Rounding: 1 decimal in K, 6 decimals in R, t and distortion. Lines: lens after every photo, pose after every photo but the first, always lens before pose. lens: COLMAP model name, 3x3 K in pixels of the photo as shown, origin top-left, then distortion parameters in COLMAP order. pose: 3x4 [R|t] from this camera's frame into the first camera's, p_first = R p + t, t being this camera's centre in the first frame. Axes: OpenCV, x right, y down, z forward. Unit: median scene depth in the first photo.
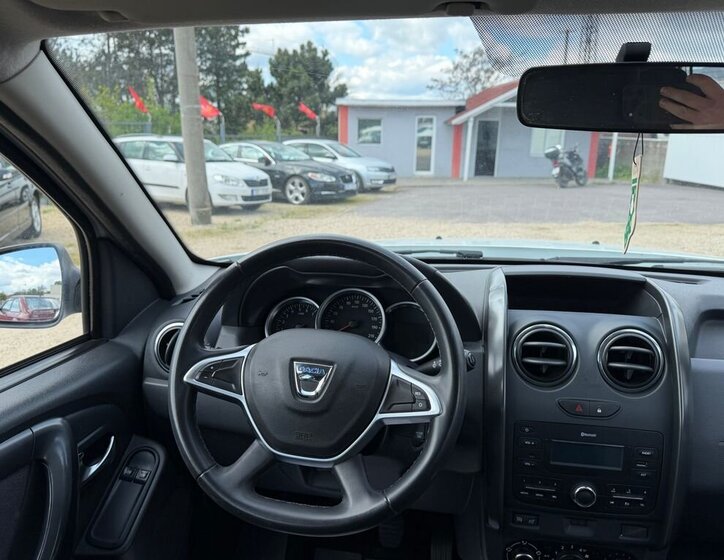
lens RADIAL K [[566.1, 0, 351.3], [0, 566.1, 280.4], [0, 0, 1]] dist [0.089738, -0.182221]
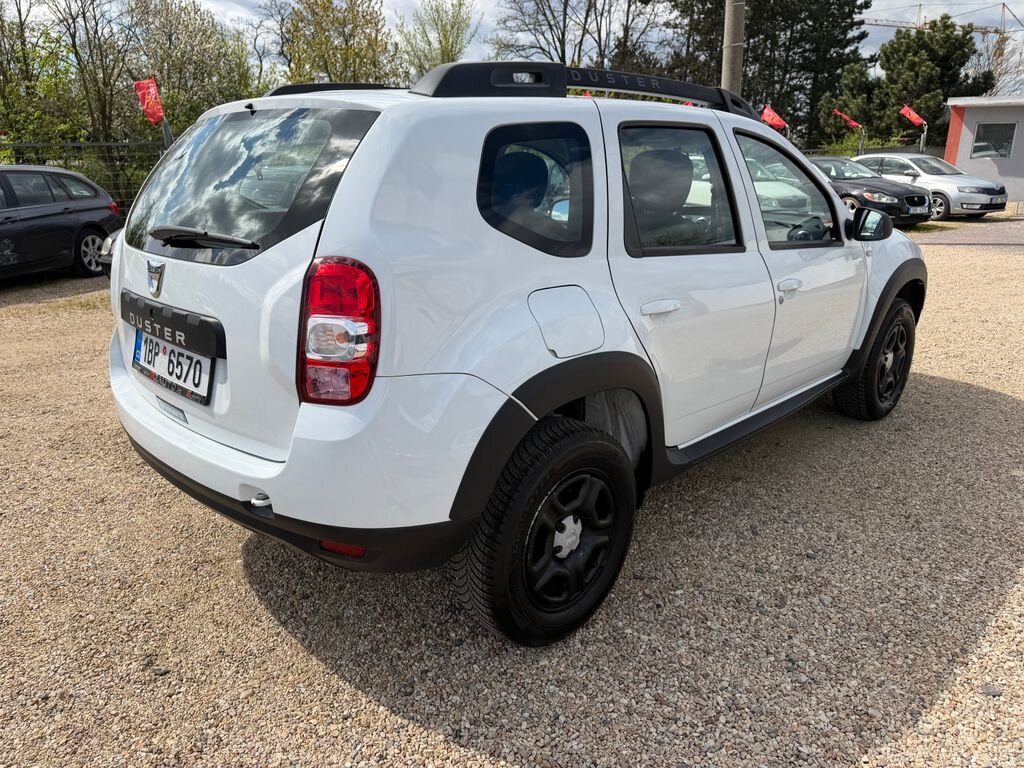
lens RADIAL K [[720.0, 0, 506.6], [0, 720.0, 403.9], [0, 0, 1]] dist [0.044875, -0.056805]
pose [[0.818273, 0.170853, -0.548852, 0.139434], [-0.120895, 0.984603, 0.126258, 0.053724], [0.561973, -0.036960, 0.826330, -0.232468]]
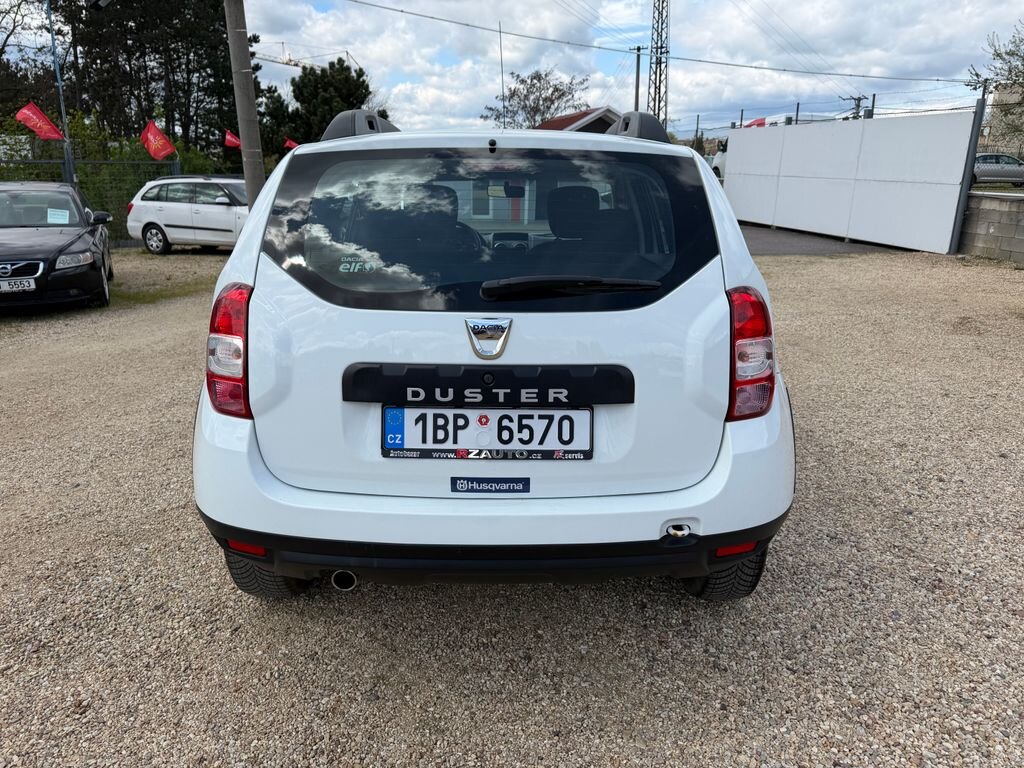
lens RADIAL K [[727.5, 0, 516.0], [0, 727.5, 399.3], [0, 0, 1]] dist [0.003941, -0.004981]
pose [[0.986213, -0.049770, 0.157820, -0.027191], [0.040504, 0.997291, 0.061398, 0.058912], [-0.160448, -0.054159, 0.985557, -0.283621]]
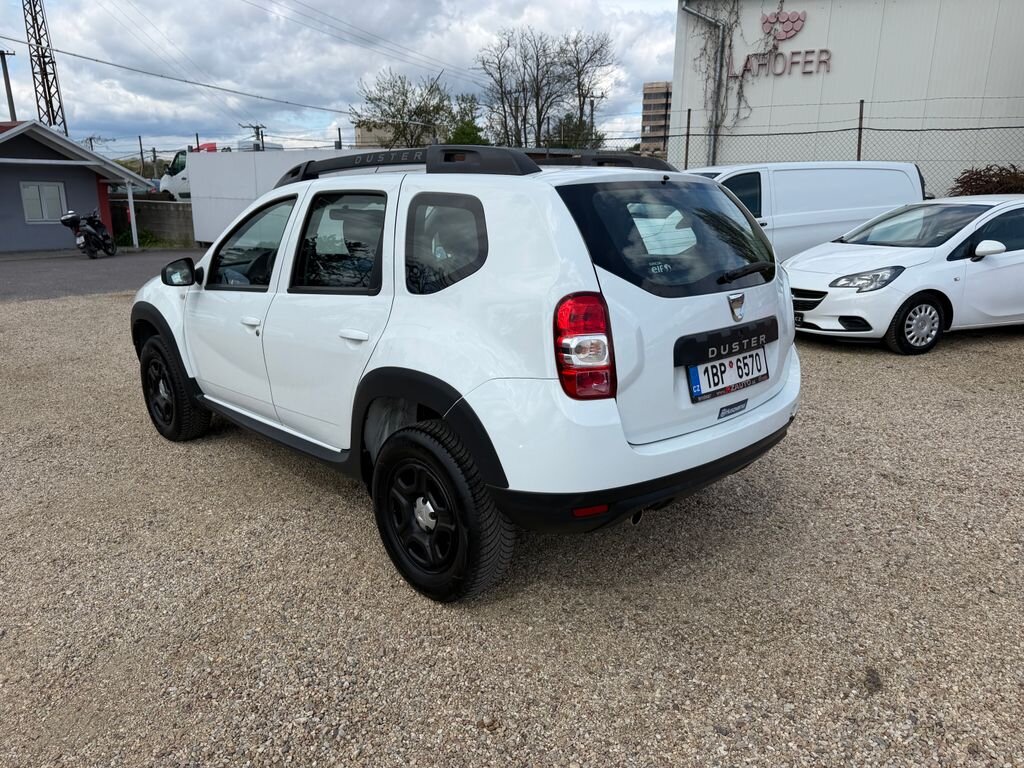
lens RADIAL K [[723.3, 0, 509.6], [0, 723.3, 388.4], [0, 0, 1]] dist [0.043710, -0.037462]
pose [[0.591096, -0.209393, 0.778948, -0.211063], [0.198442, 0.973786, 0.111183, 0.042575], [-0.781809, 0.088856, 0.617154, -0.220512]]
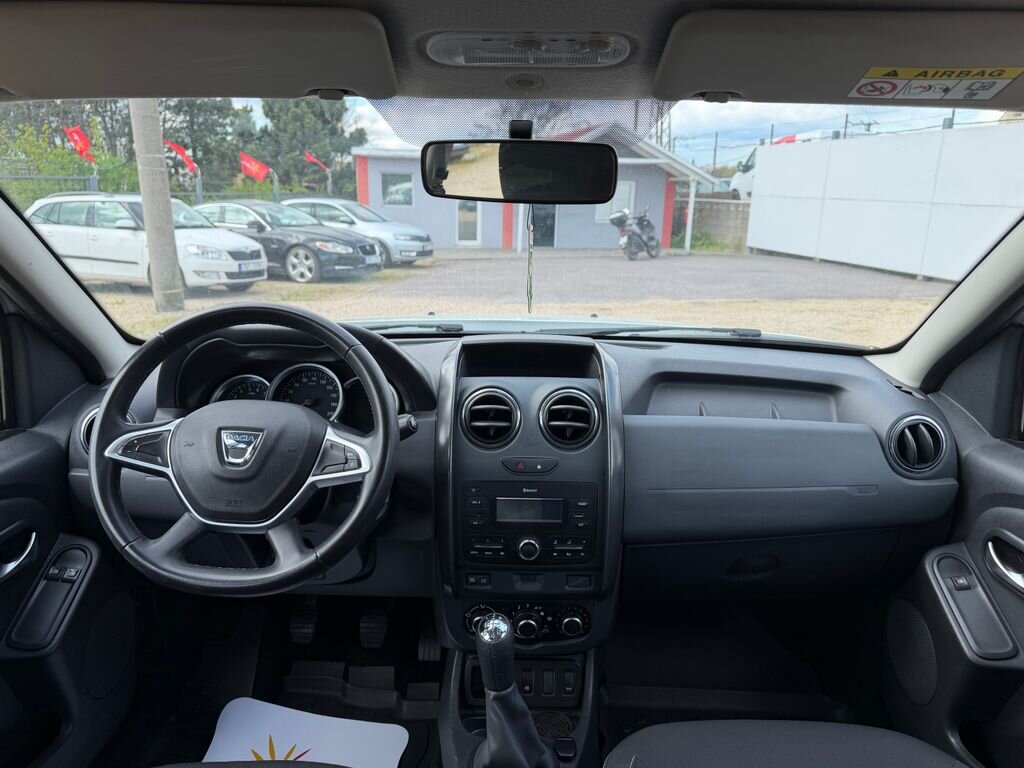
lens RADIAL K [[723.2, 0, 509.9], [0, 723.2, 384.8], [0, 0, 1]] dist [0.053215, -0.092528]
pose [[0.985299, -0.036222, 0.166954, 0.012076], [0.035065, 0.999336, 0.009872, 0.004546], [-0.167201, -0.003872, 0.985915, -0.022011]]
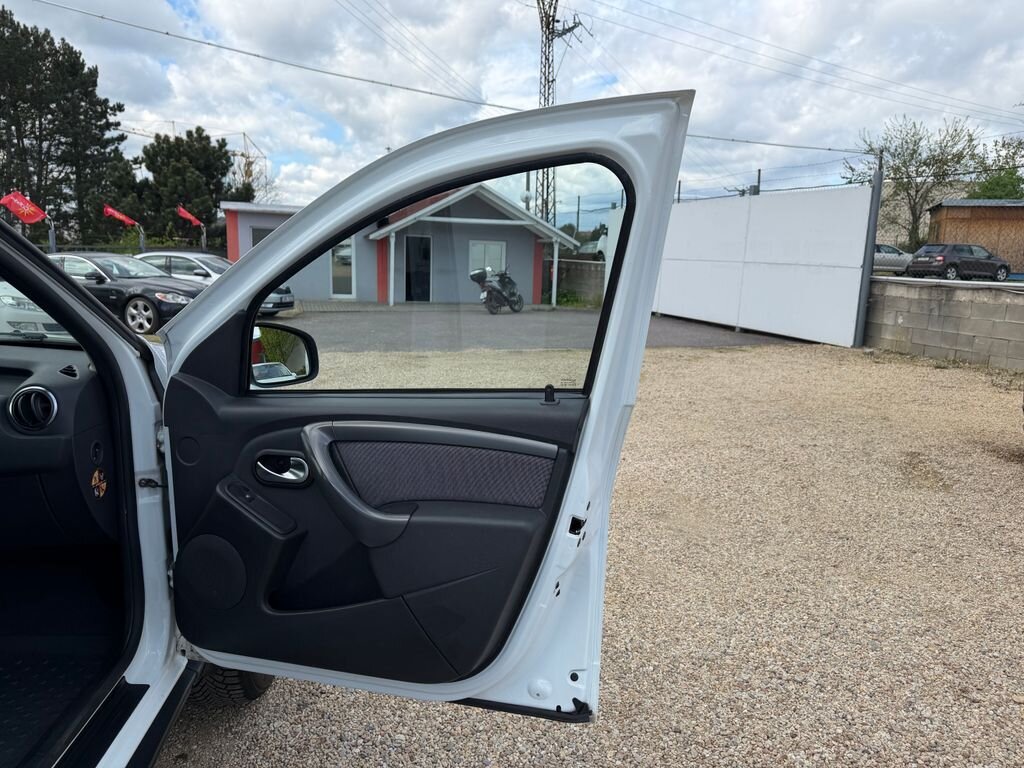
lens RADIAL K [[716.1, 0, 511.5], [0, 716.1, 395.1], [0, 0, 1]] dist [0.099417, -0.151836]
pose [[0.960783, -0.033794, 0.275236, 0.111576], [0.048806, 0.997660, -0.047875, 0.020672], [-0.272974, 0.059431, 0.960184, -0.077780]]
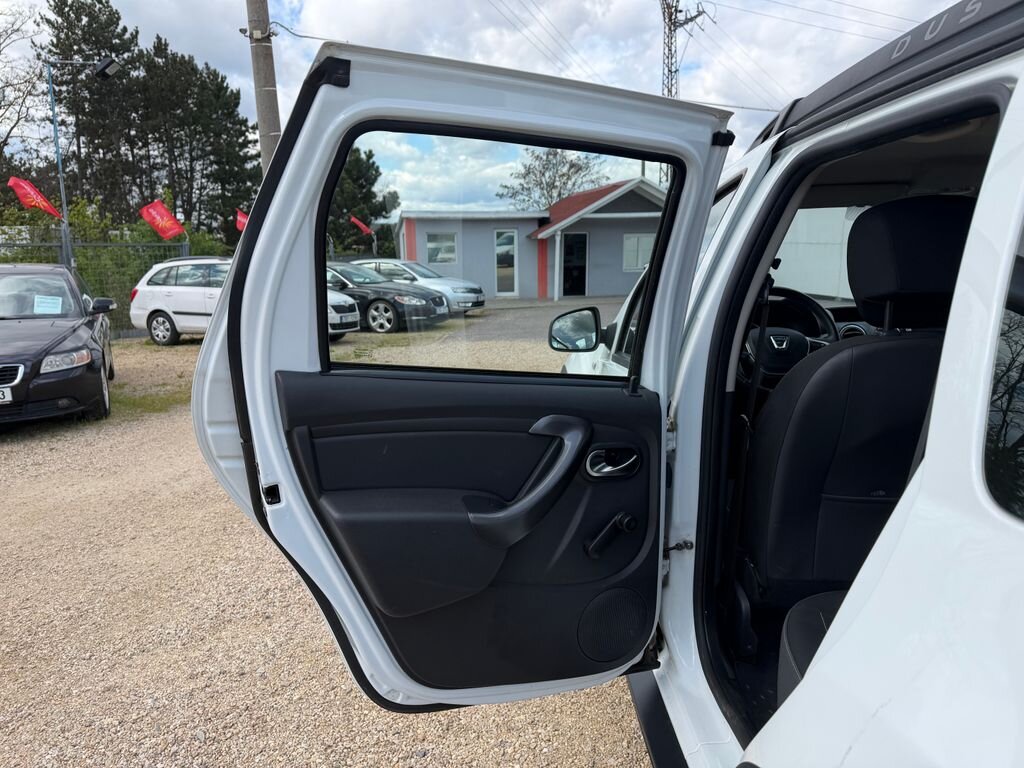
lens RADIAL K [[720.0, 0, 506.6], [0, 720.0, 403.9], [0, 0, 1]] dist [0.044875, -0.056805]
pose [[0.985150, -0.057922, 0.161629, -0.092775], [0.064508, 0.997275, -0.035795, 0.025638], [-0.159115, 0.045690, 0.986202, -0.108280]]
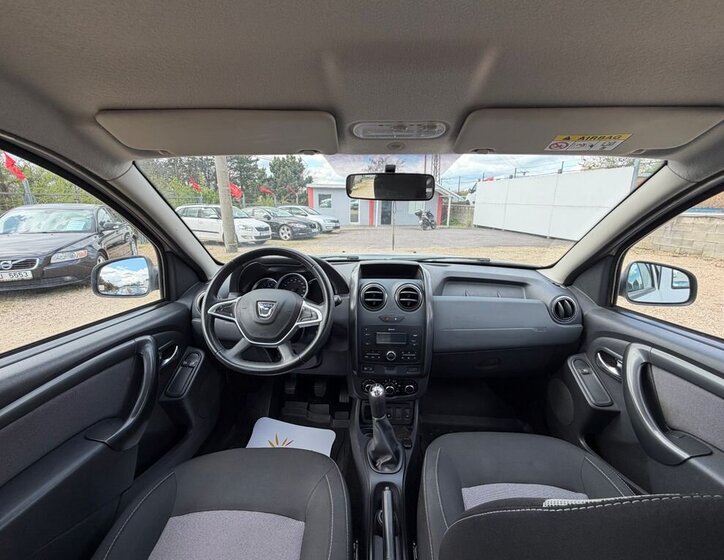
lens RADIAL K [[306.4, 0, 362.0], [0, 306.4, 280.0], [0, 0, 1]] dist [-0.021940, 0.011587]
pose [[0.990095, -0.034489, 0.136095, 0.009531], [0.035065, 0.999383, -0.001839, 0.004738], [-0.135948, 0.006593, 0.990694, -0.017132]]
